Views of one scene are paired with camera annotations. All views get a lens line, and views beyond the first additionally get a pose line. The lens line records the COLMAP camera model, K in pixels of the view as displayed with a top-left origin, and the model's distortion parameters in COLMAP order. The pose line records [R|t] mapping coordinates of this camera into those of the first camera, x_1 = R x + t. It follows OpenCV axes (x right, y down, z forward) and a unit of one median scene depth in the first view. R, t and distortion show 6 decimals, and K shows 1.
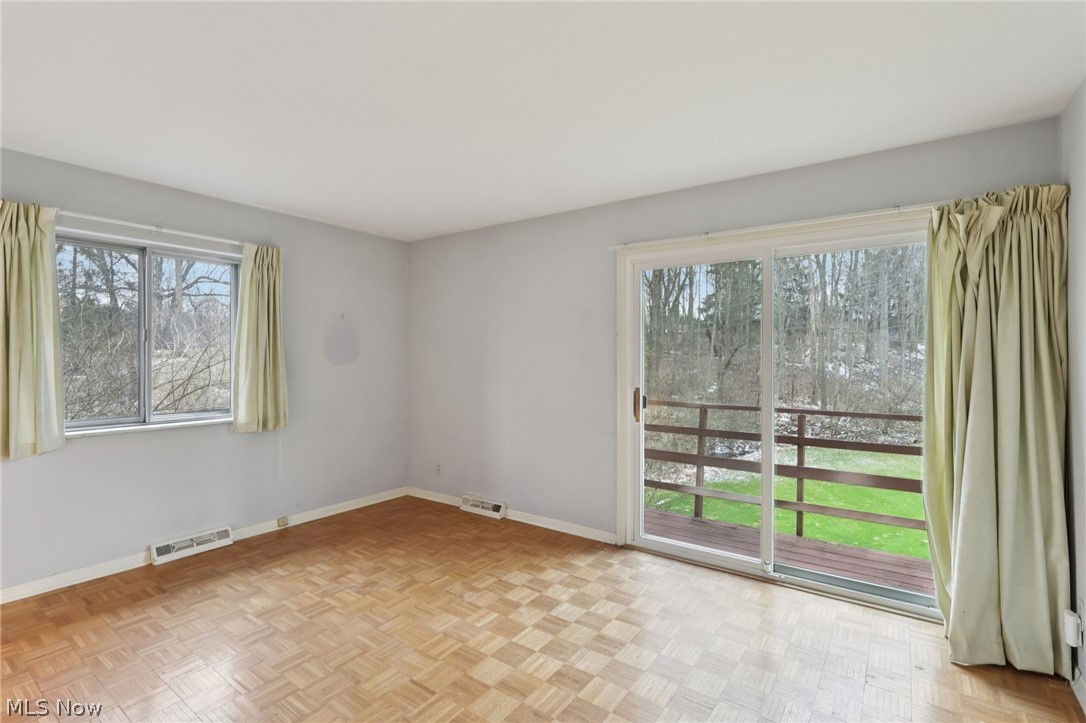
lens RADIAL K [[509.5, 0, 541.2], [0, 509.5, 365.0], [0, 0, 1]] dist [-0.005276, 0.000668]
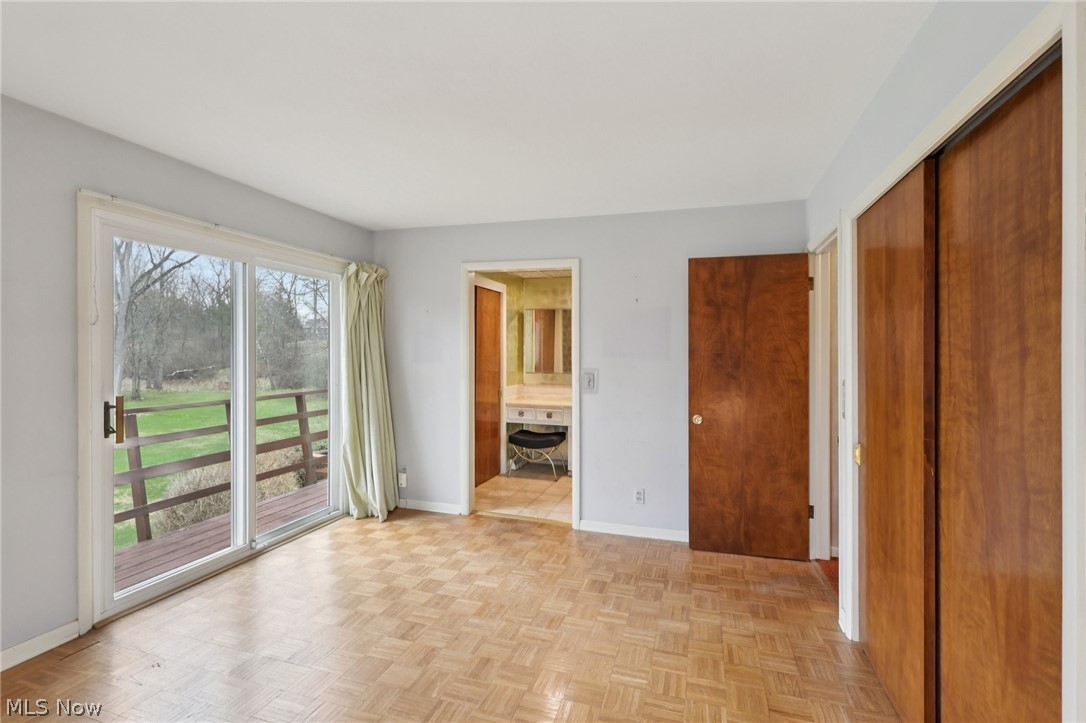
lens RADIAL K [[509.5, 0, 541.2], [0, 509.5, 365.0], [0, 0, 1]] dist [-0.005276, 0.000668]
pose [[-0.318609, -0.028669, 0.947452, -0.640781], [0.004213, 0.999490, 0.031661, -0.022309], [-0.947877, 0.014079, -0.318326, 0.600128]]
